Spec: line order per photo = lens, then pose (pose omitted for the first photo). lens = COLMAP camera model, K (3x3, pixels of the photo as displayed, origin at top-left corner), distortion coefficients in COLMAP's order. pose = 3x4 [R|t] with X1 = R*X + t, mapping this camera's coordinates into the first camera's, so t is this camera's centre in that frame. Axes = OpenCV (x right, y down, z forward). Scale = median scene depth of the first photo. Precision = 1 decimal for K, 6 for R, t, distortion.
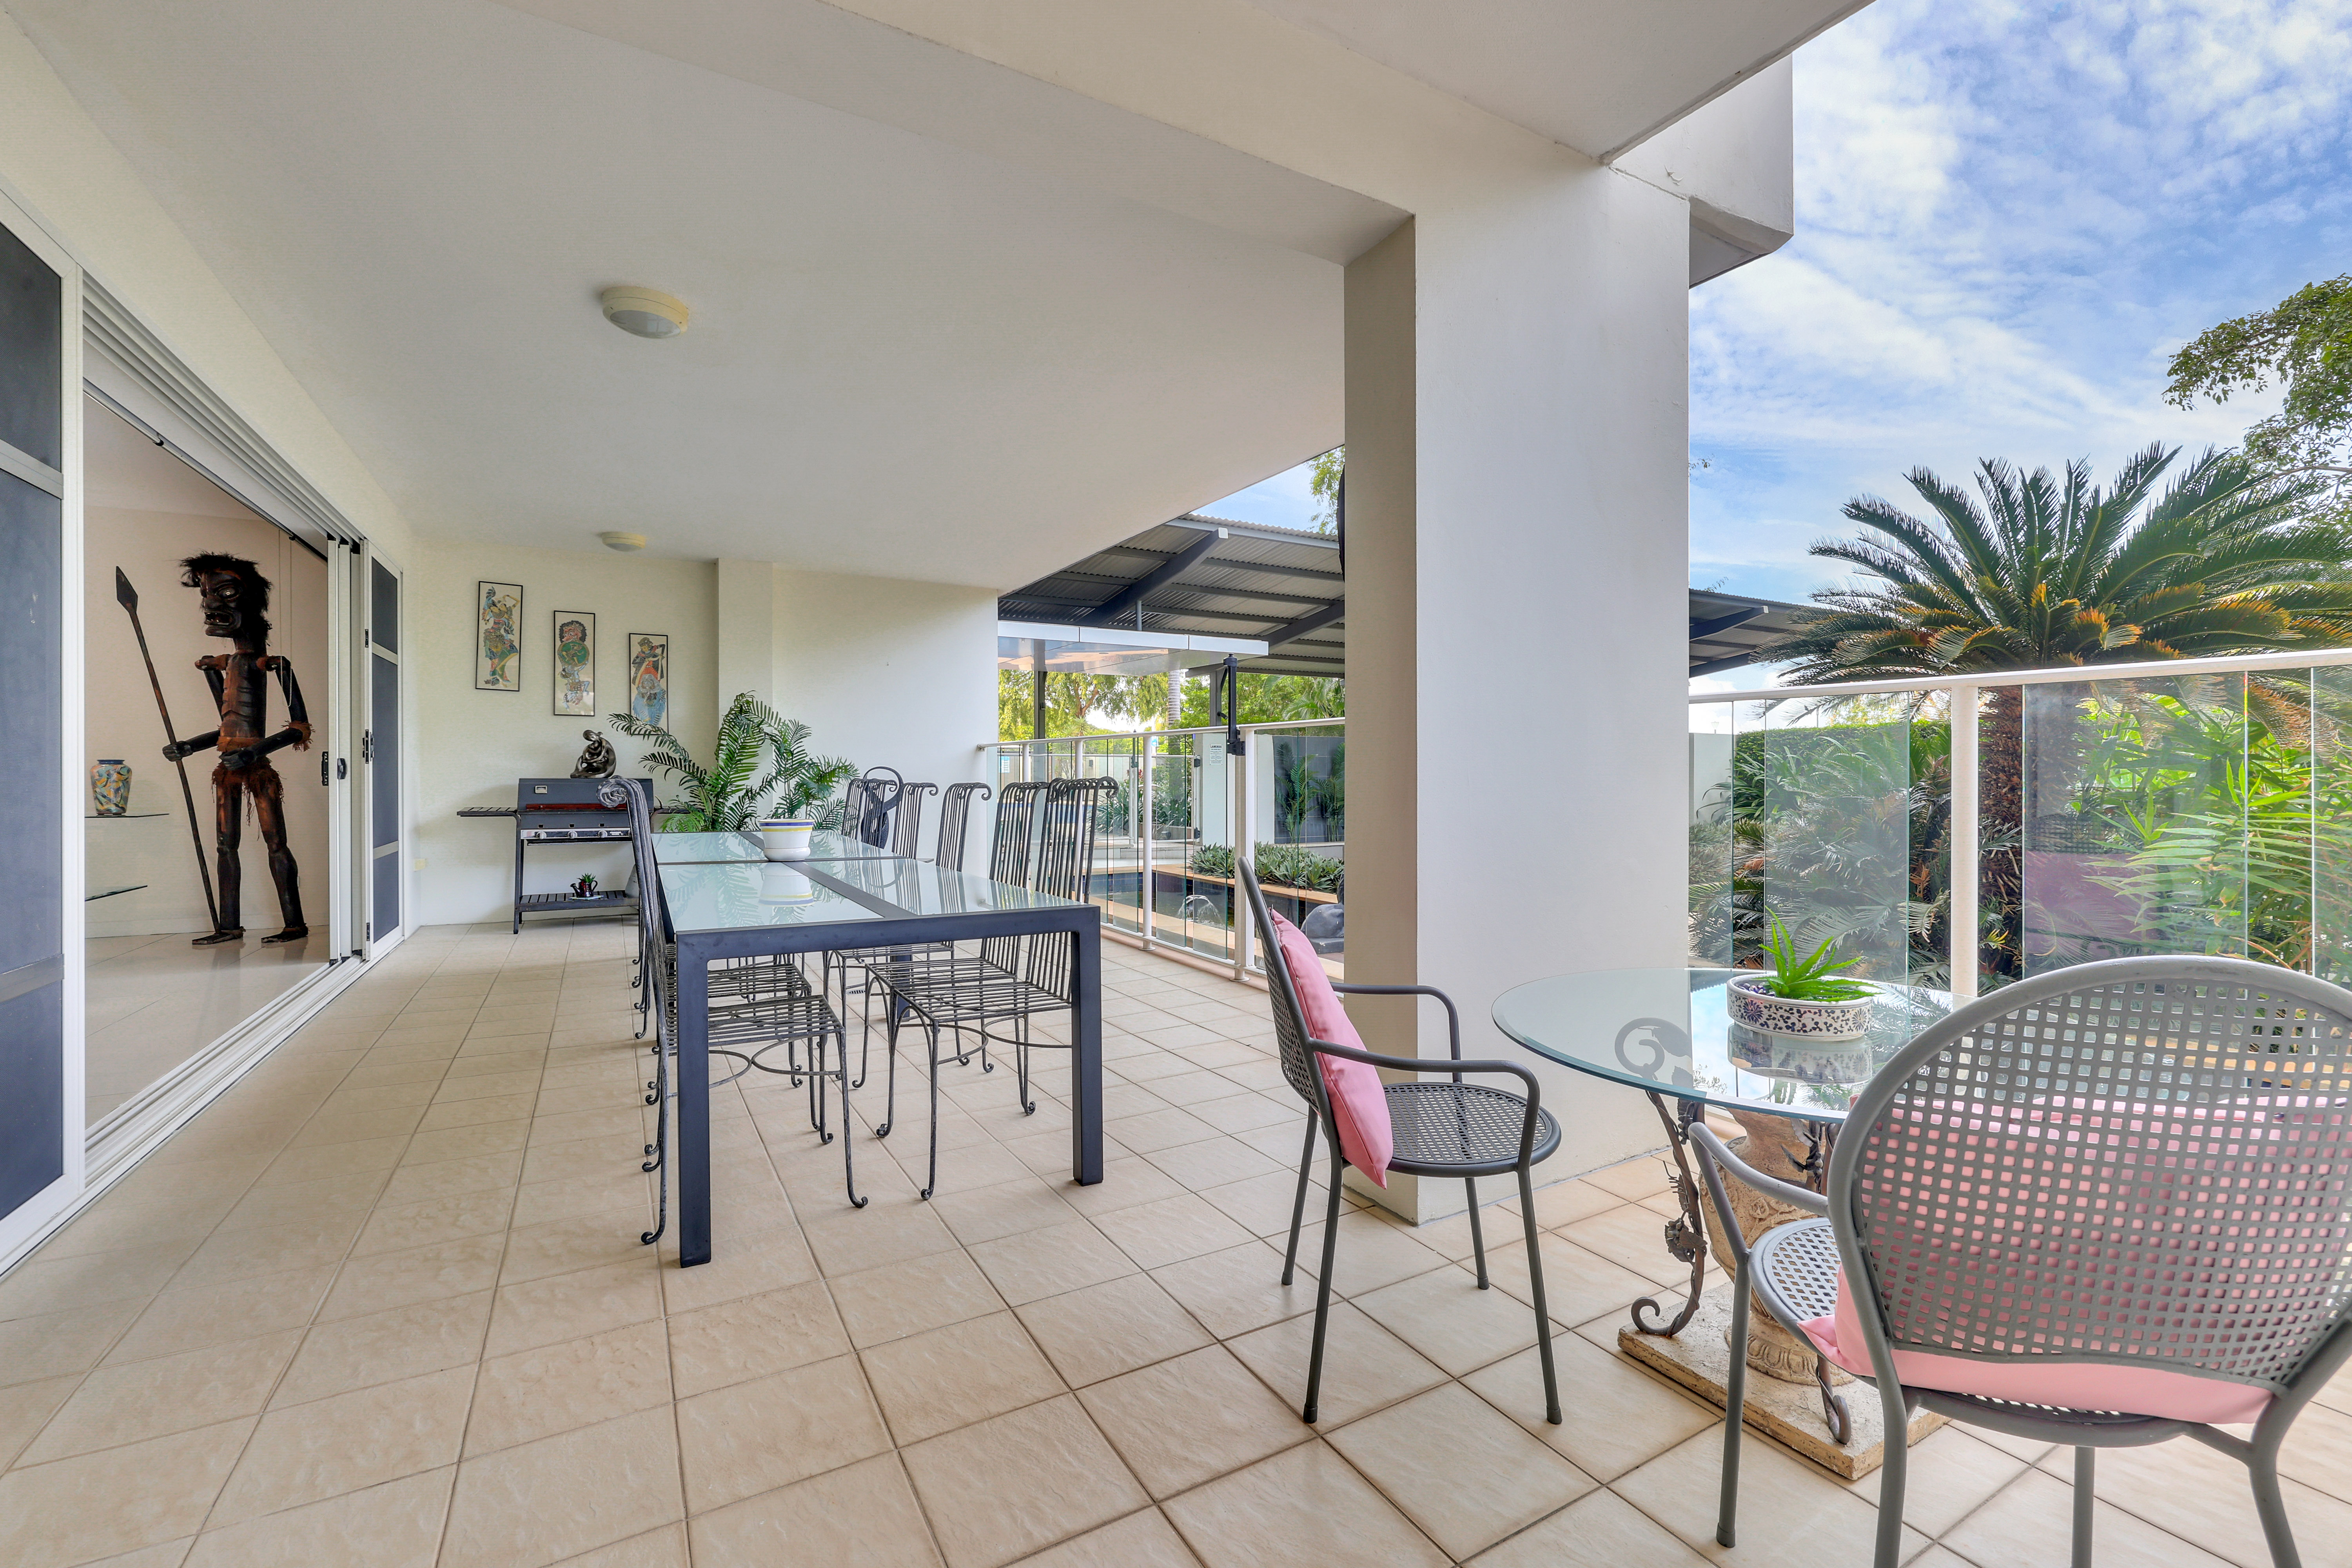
lens RADIAL K [[1009.9, 0, 1165.3], [0, 1009.9, 783.7], [0, 0, 1]] dist [-0.003185, -0.000117]
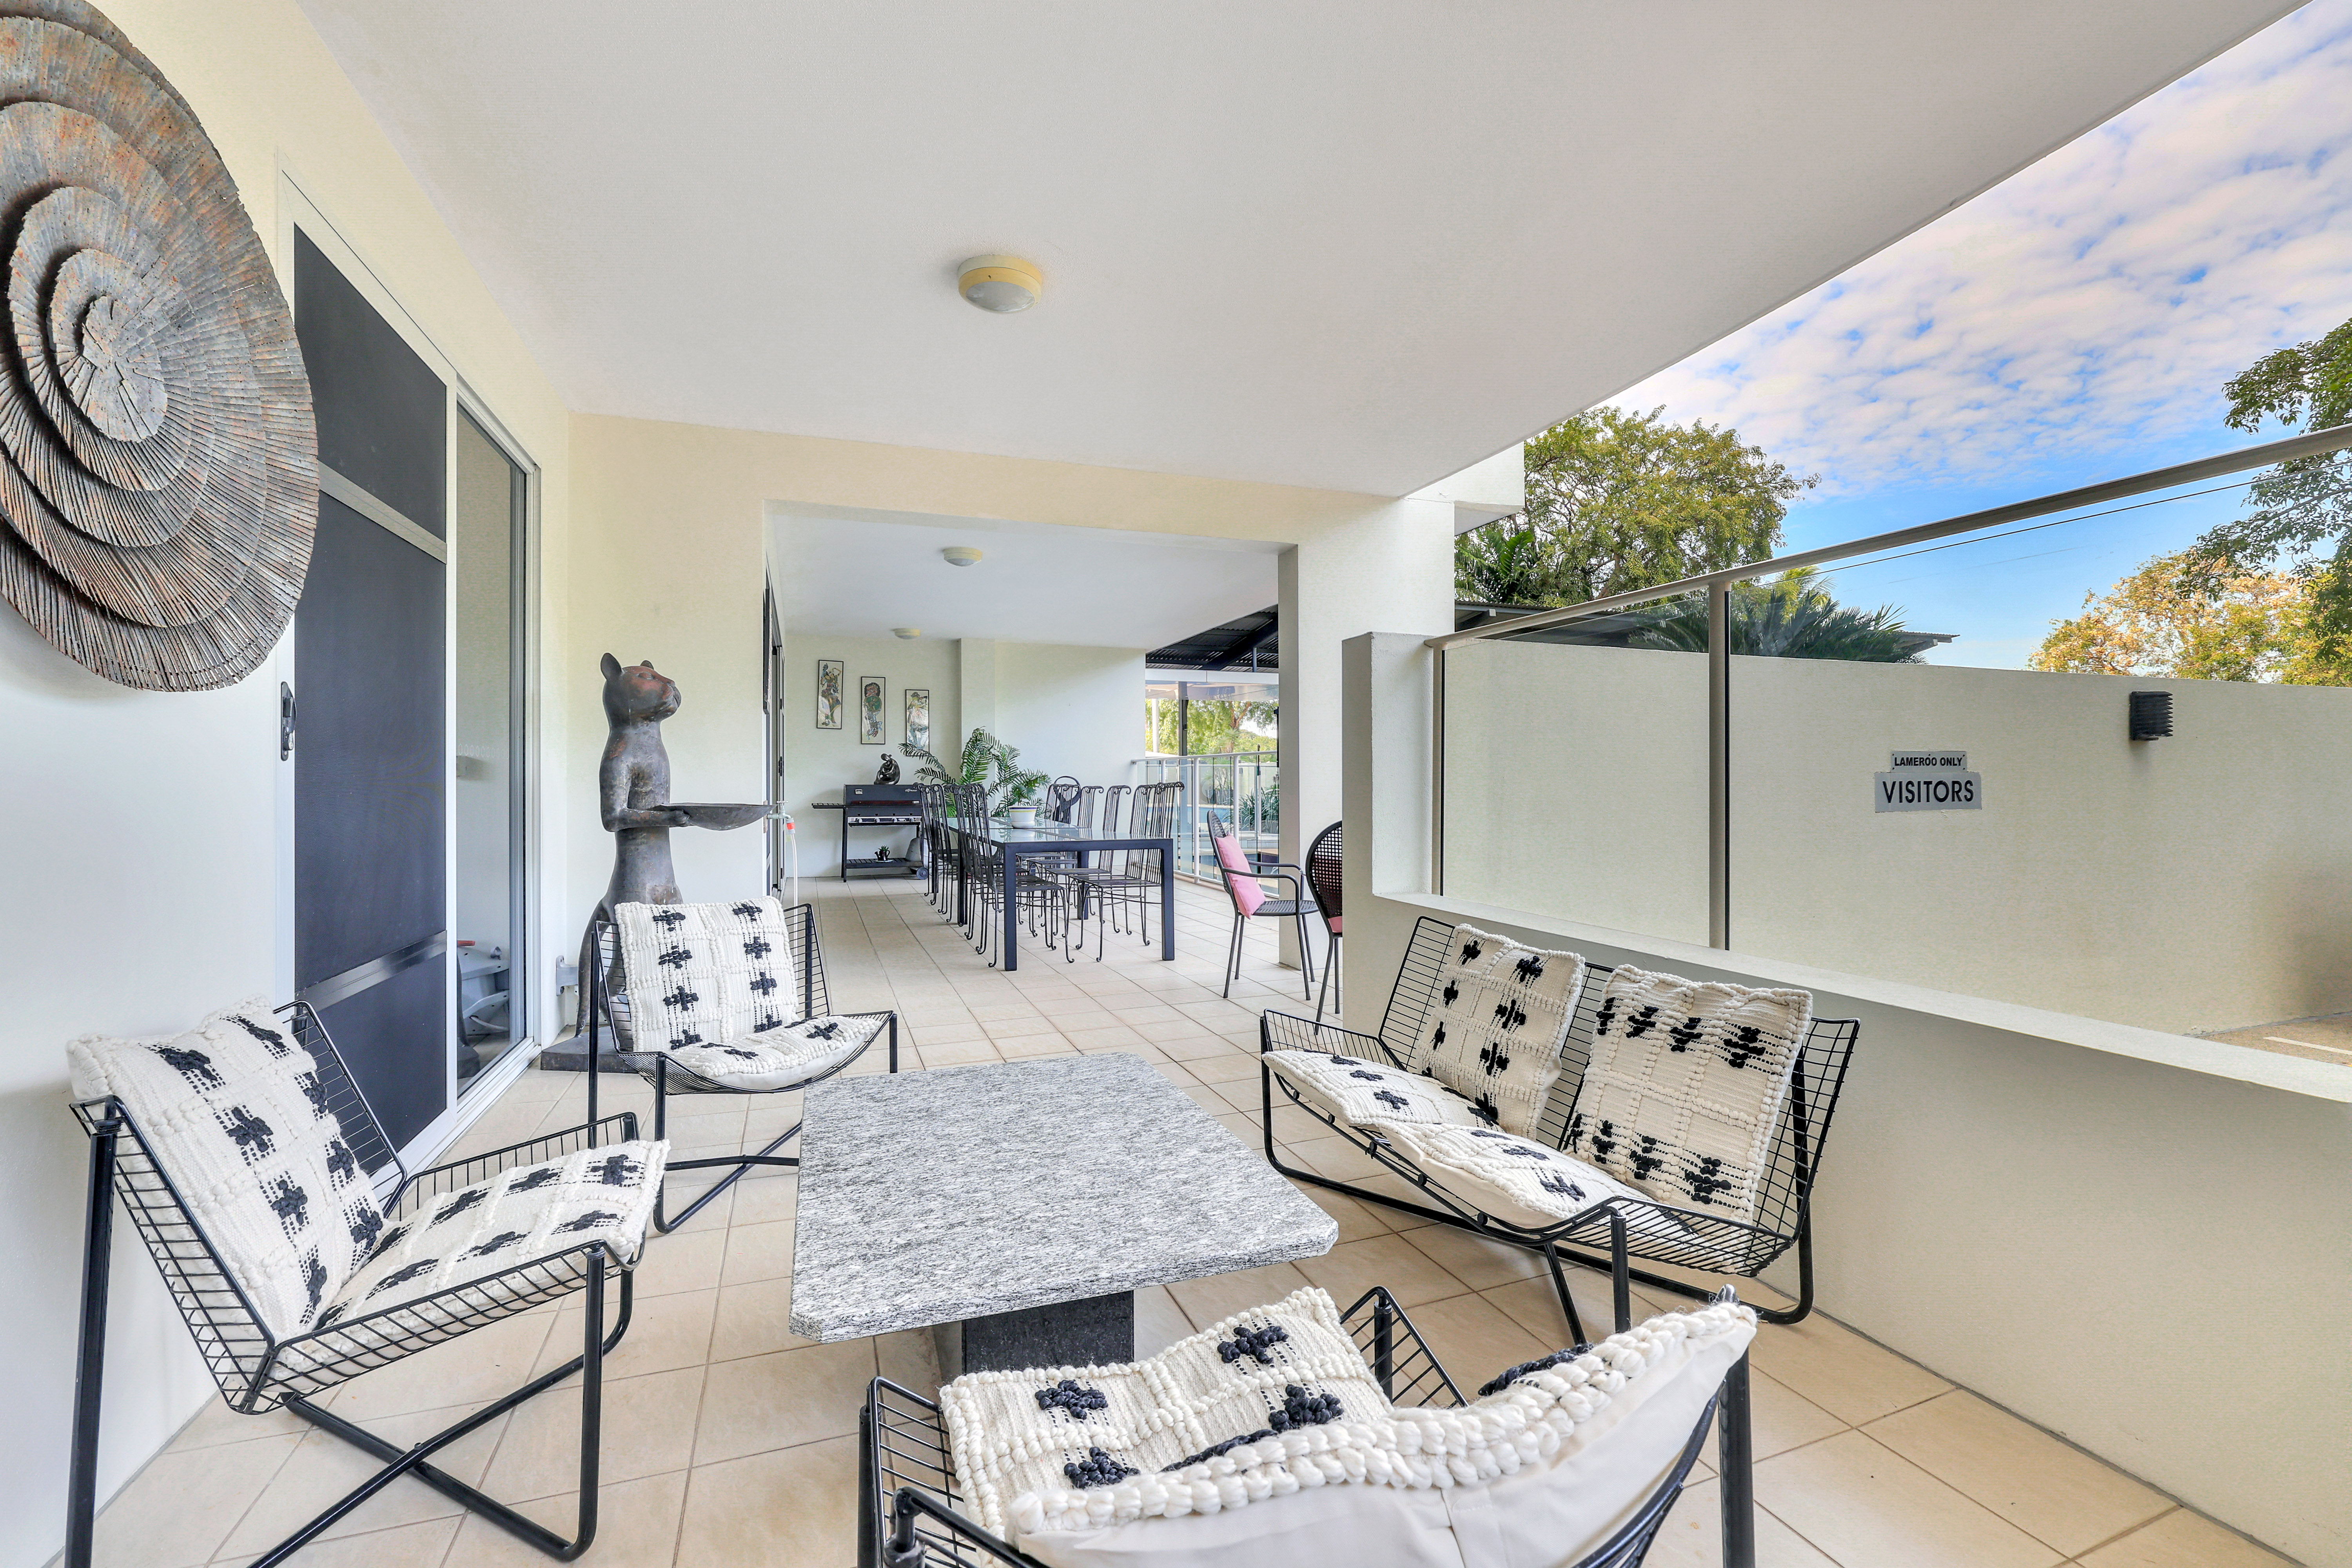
lens RADIAL K [[1009.9, 0, 1165.3], [0, 1009.9, 783.7], [0, 0, 1]] dist [-0.003185, -0.000117]
pose [[0.986964, -0.004311, -0.160886, 0.105489], [0.003202, 0.999969, -0.007153, 0.005753], [0.160912, 0.006544, 0.986947, -0.462264]]
